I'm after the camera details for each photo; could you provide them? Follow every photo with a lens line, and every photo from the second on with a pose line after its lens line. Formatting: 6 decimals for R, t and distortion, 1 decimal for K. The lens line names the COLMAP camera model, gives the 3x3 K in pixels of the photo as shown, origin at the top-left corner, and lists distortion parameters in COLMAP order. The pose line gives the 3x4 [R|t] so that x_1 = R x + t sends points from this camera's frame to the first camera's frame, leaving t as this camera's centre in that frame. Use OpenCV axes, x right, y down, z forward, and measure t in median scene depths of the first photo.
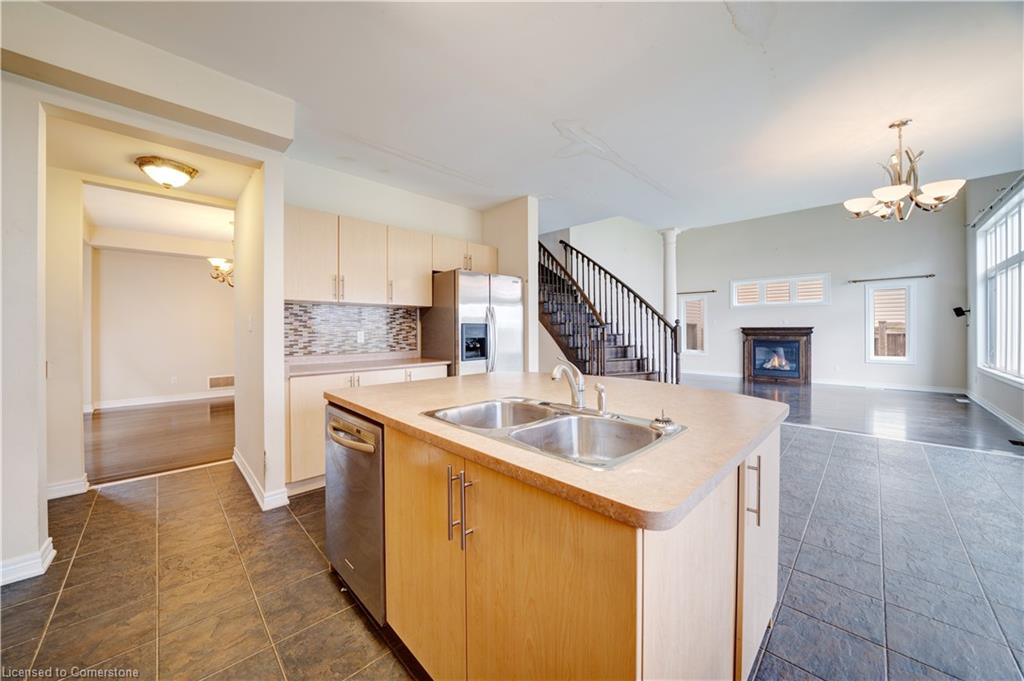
lens RADIAL K [[359.8, 0, 512.1], [0, 359.8, 337.9], [0, 0, 1]] dist [-0.015784, 0.000596]
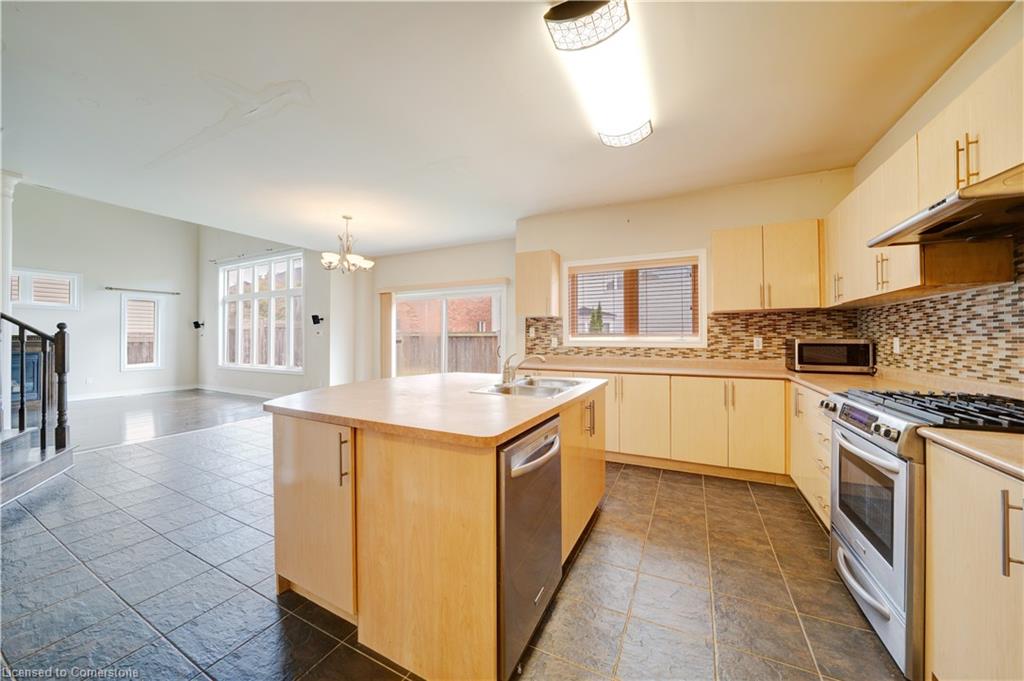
lens RADIAL K [[359.8, 0, 505.0], [0, 359.8, 327.6], [0, 0, 1]] dist [-0.015784, 0.000596]
pose [[-0.289984, 0.028836, 0.956597, -0.279104], [0.024904, 0.999435, -0.022578, -0.005193], [-0.956707, 0.017276, -0.290539, 0.281869]]
